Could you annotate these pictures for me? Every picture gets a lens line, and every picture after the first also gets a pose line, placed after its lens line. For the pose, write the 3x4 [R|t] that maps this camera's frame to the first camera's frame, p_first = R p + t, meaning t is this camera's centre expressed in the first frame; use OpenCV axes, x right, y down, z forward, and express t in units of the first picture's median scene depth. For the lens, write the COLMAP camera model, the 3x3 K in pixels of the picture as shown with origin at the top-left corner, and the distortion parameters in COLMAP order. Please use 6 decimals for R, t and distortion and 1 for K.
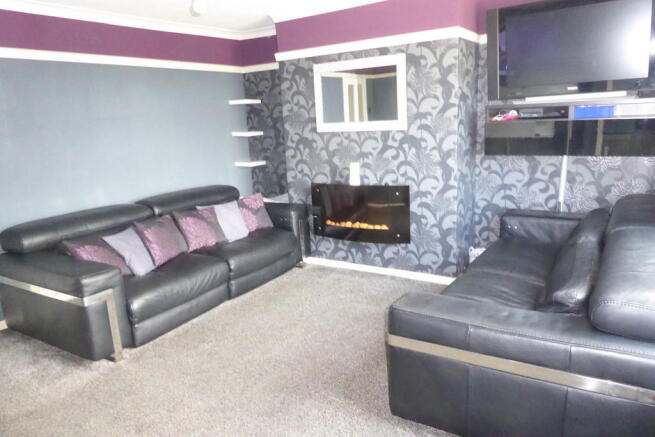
lens RADIAL K [[489.7, 0, 327.5], [0, 489.7, 218.5], [0, 0, 1]] dist [-0.068510, -0.001906]
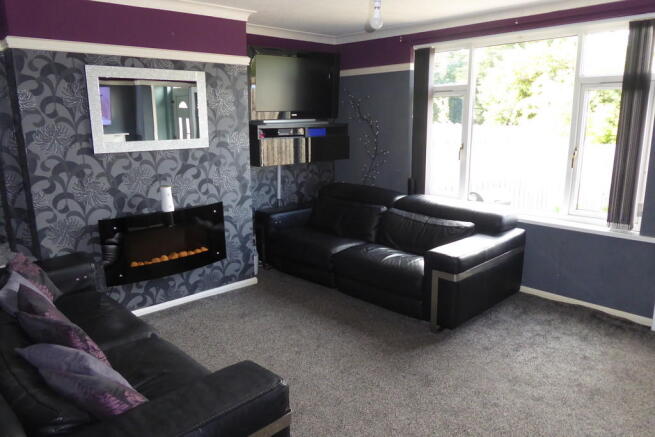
lens RADIAL K [[458.7, 0, 327.5], [0, 458.7, 218.5], [0, 0, 1]] dist [-0.009173, -0.000592]
pose [[0.239521, -0.146526, 0.959771, -0.670995], [0.216127, 0.971789, 0.094424, -0.070972], [-0.946530, 0.184816, 0.264432, 0.511499]]
